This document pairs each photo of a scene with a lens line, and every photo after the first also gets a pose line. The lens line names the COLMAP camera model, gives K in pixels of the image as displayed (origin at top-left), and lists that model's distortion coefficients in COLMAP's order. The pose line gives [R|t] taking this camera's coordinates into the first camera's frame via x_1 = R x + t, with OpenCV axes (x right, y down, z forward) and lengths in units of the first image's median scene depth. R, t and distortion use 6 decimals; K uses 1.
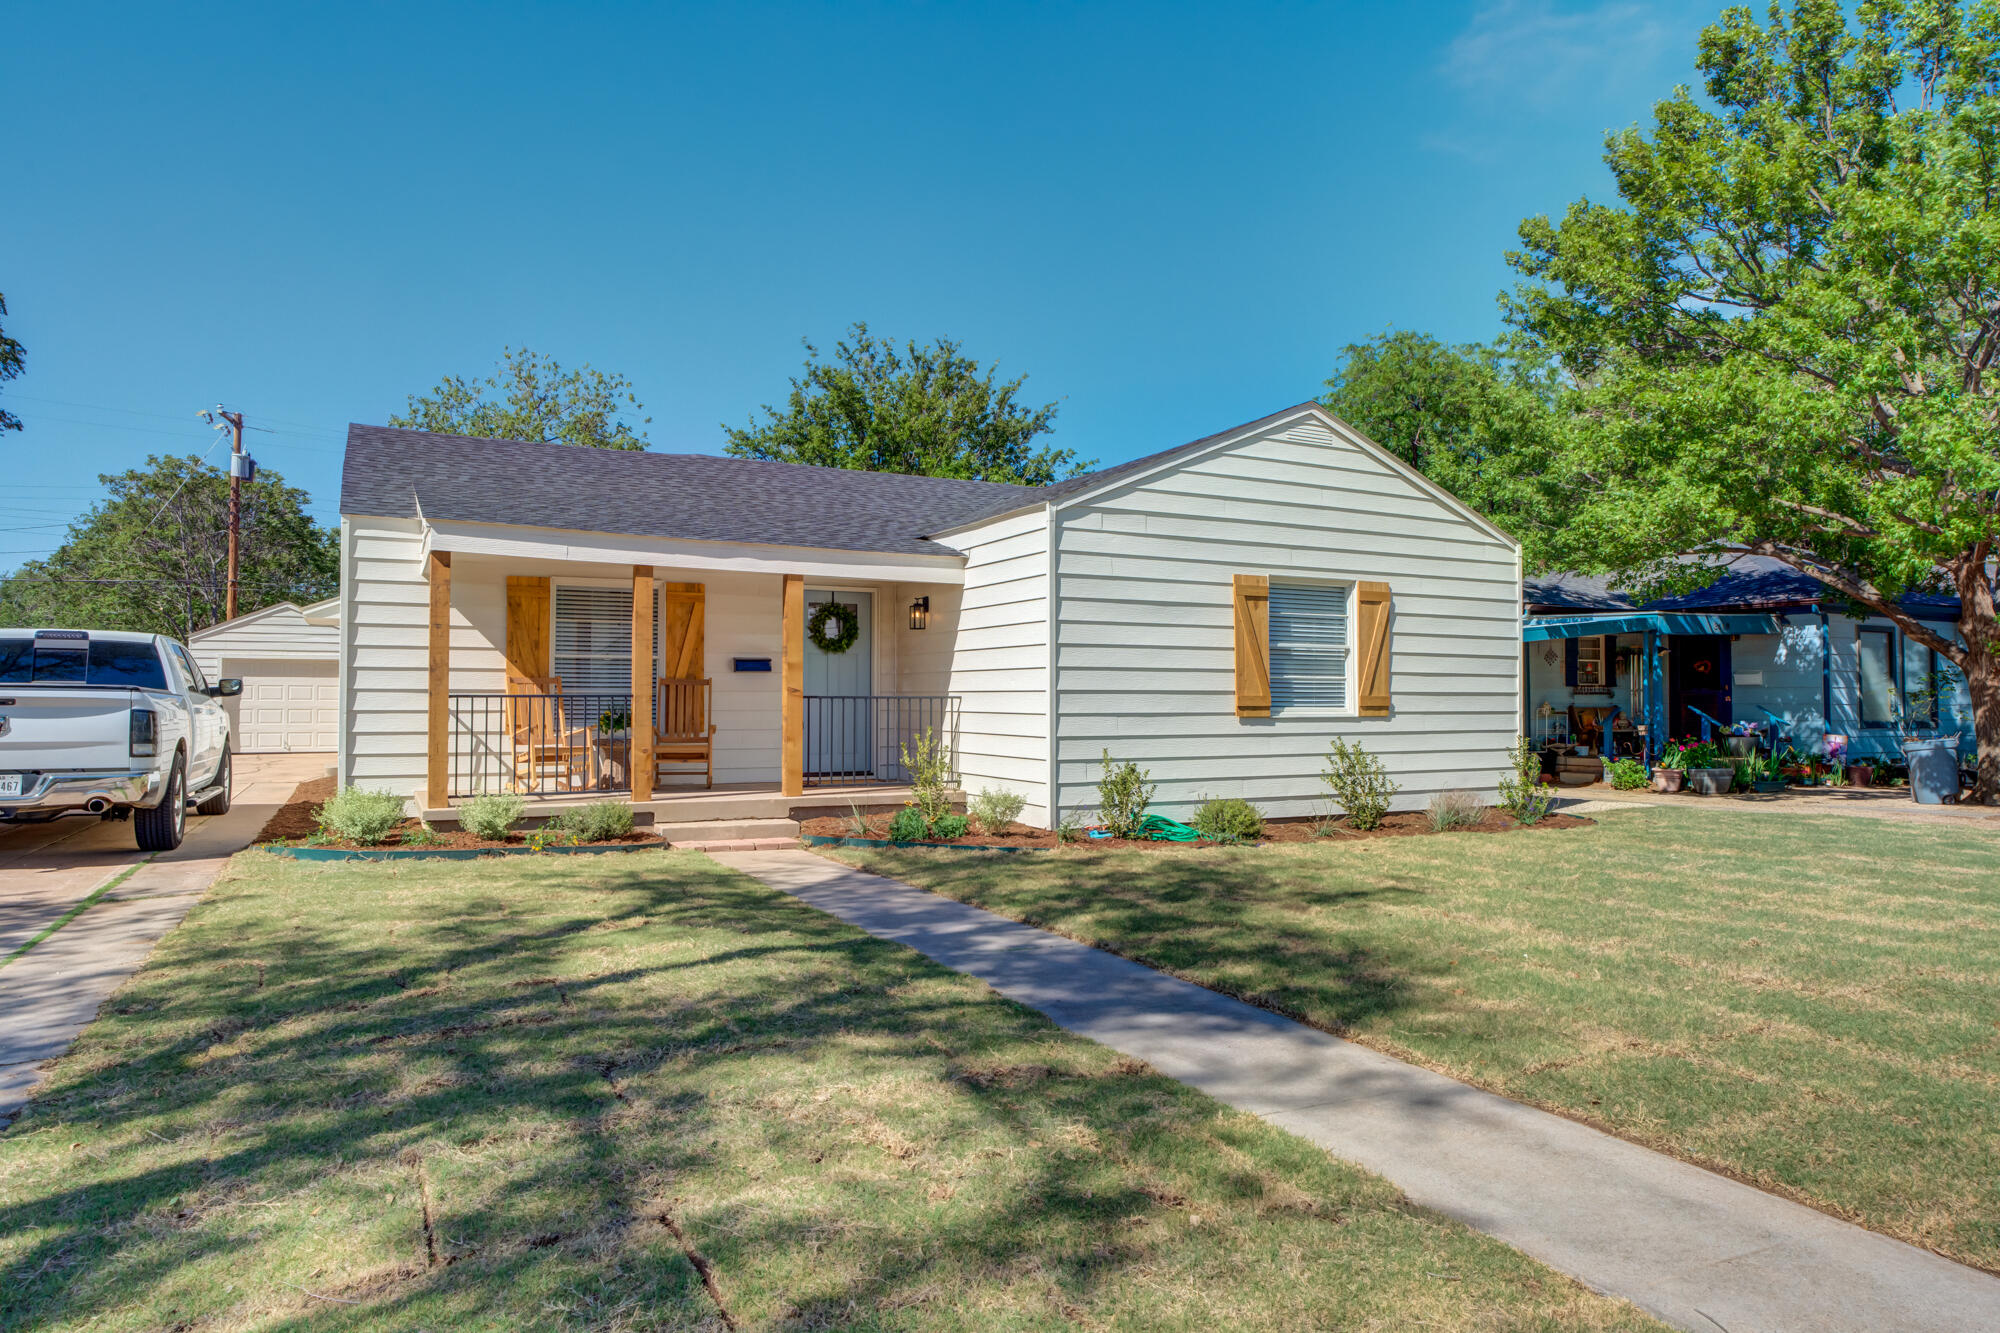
lens RADIAL K [[1214.5, 0, 1003.4], [0, 1214.5, 670.2], [0, 0, 1]] dist [0.000871, -0.000035]
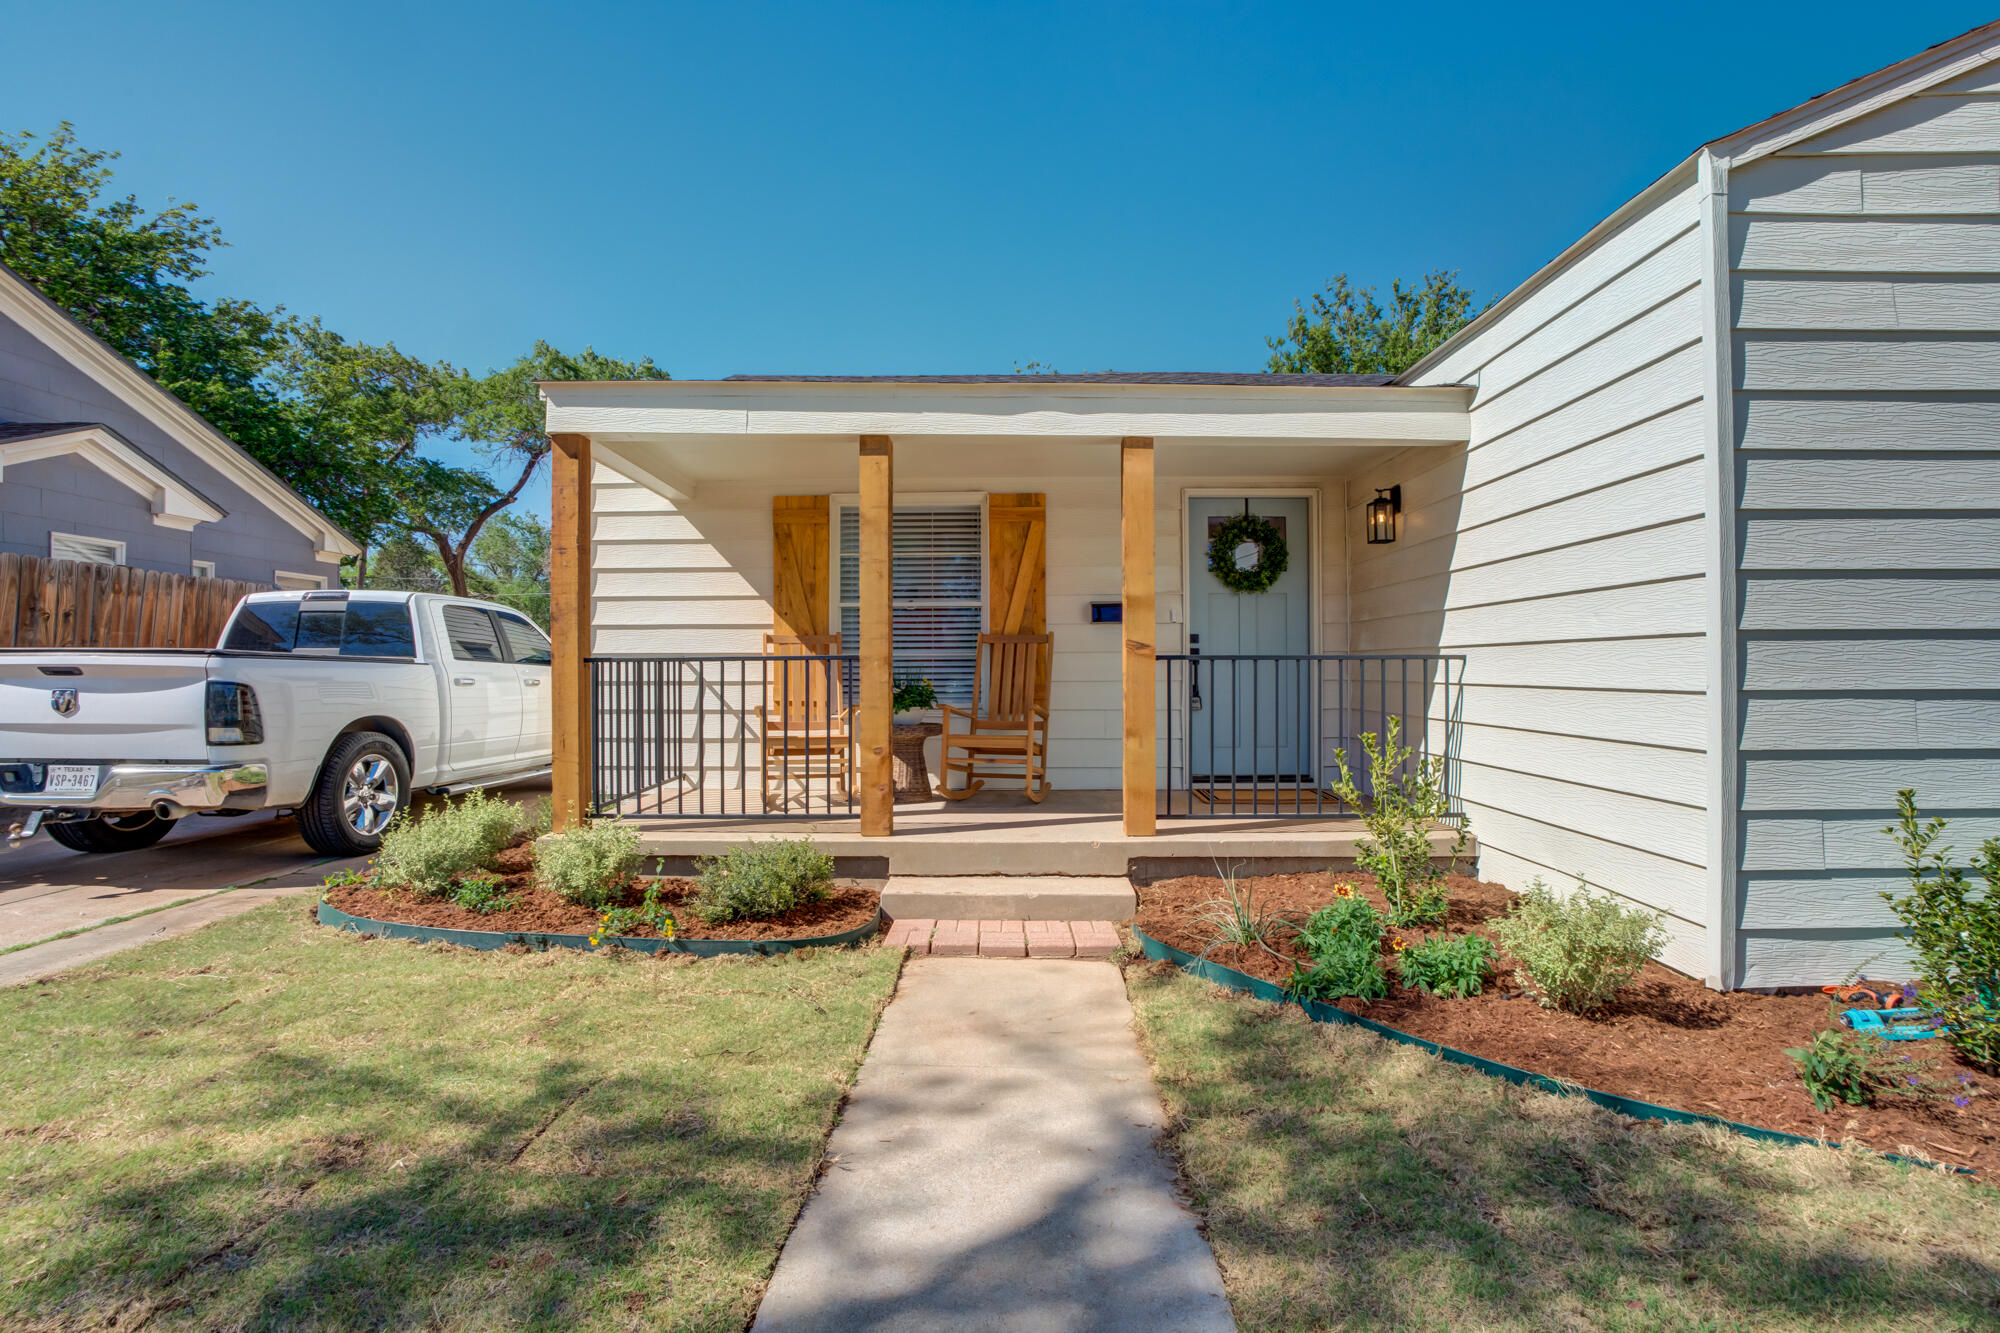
lens RADIAL K [[953.3, 0, 1000.0], [0, 953.3, 666.5], [0, 0, 1]] dist [-0.041370, 0.012164]
pose [[0.884820, -0.006492, -0.465888, -0.023081], [0.016593, 0.999708, 0.017583, 0.016521], [0.465638, -0.023288, 0.884669, 0.555907]]
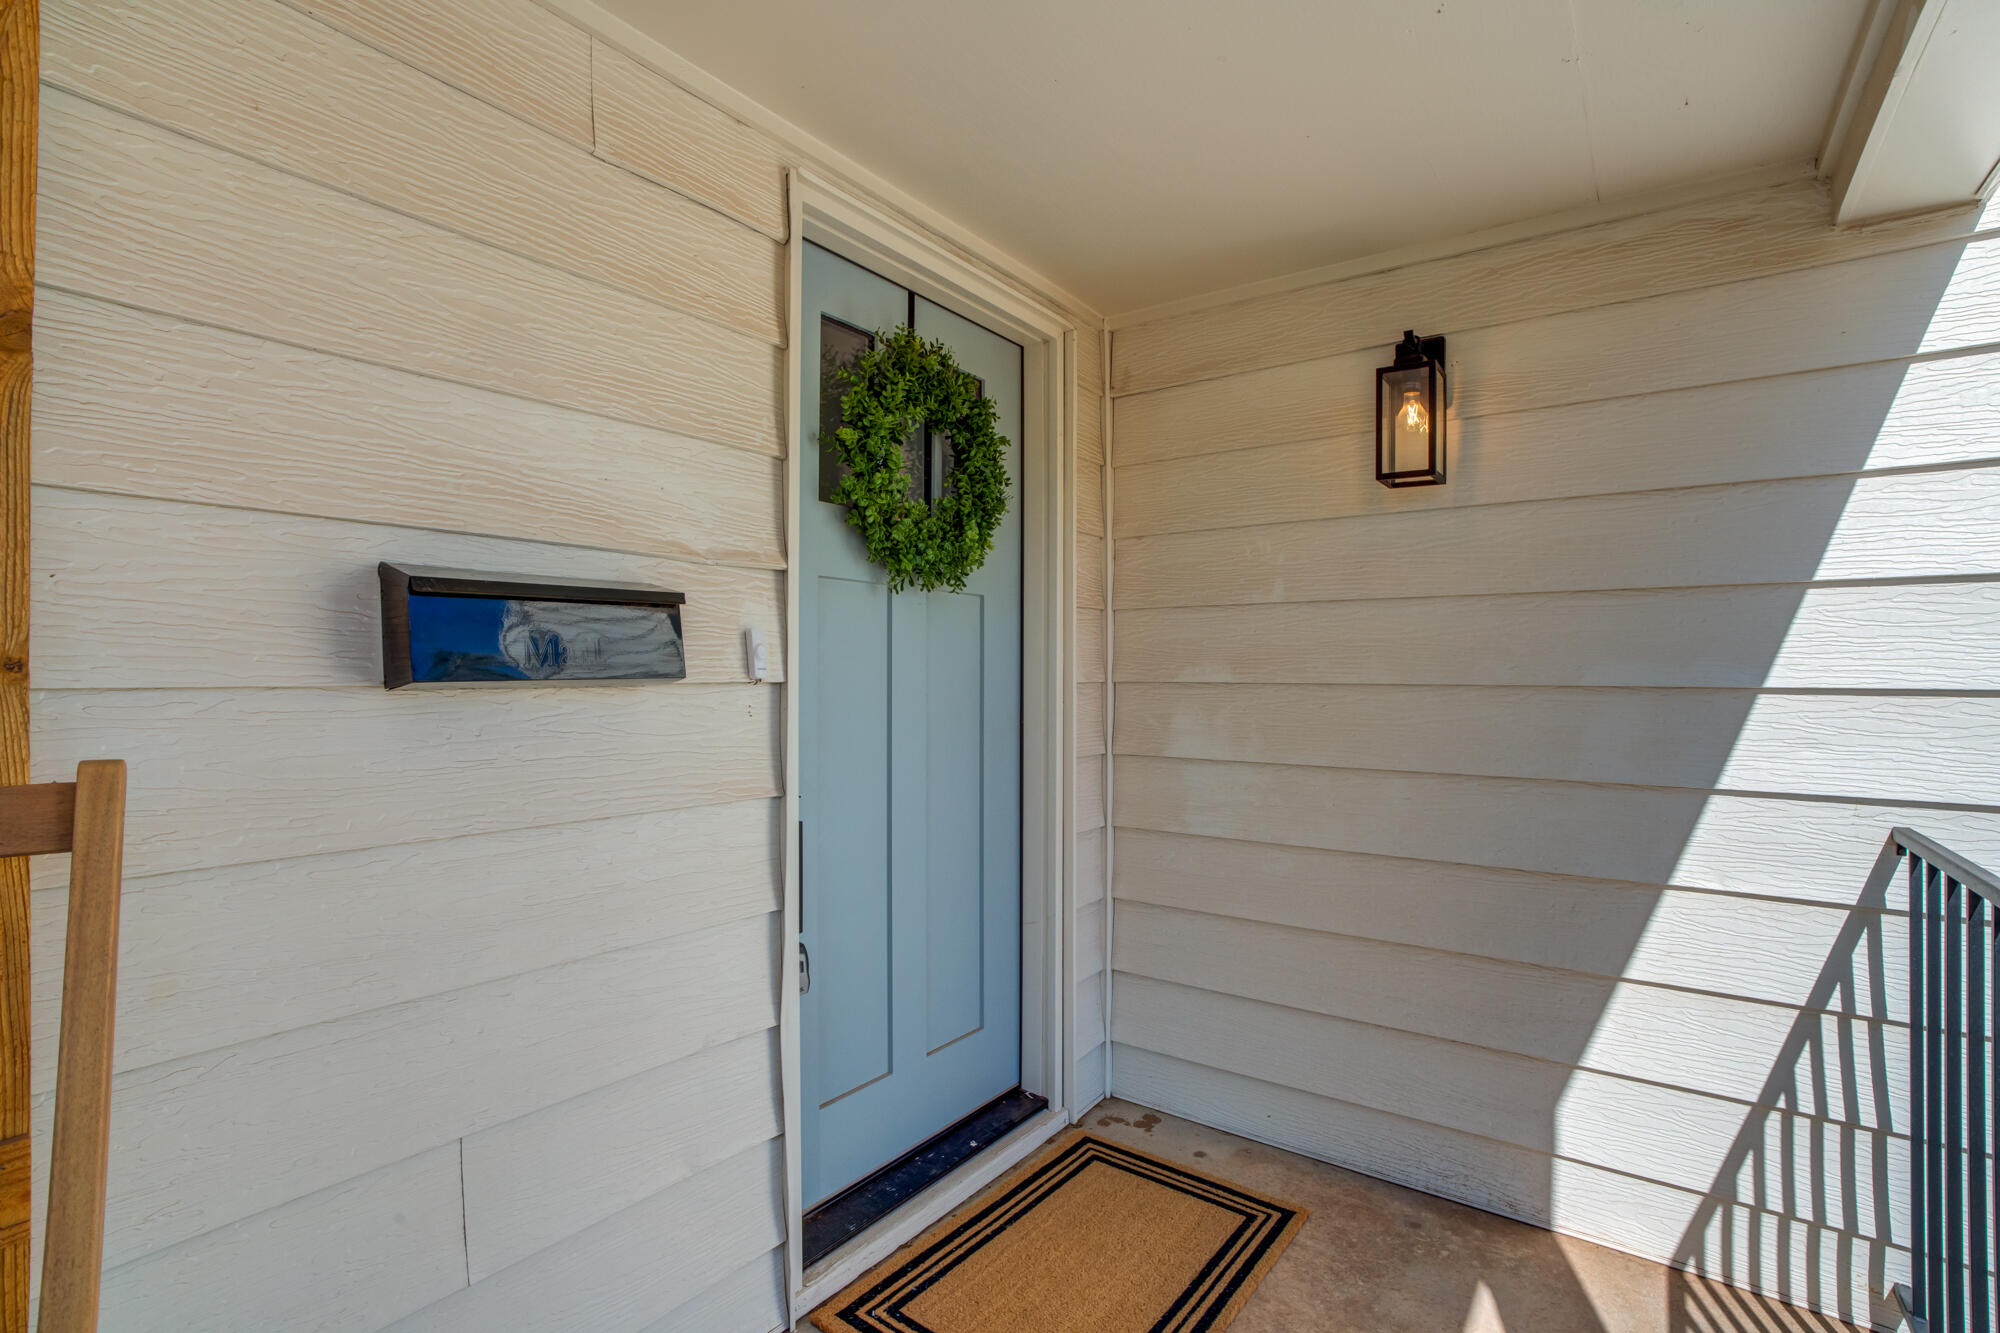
lens RADIAL K [[946.4, 0, 1004.4], [0, 946.4, 697.3], [0, 0, 1]] dist [-0.001087, 0.022282]
pose [[0.891370, -0.005986, 0.453238, -0.229938], [-0.015691, 0.998906, 0.044051, -0.003055], [-0.453006, -0.046377, 0.890301, 0.972760]]
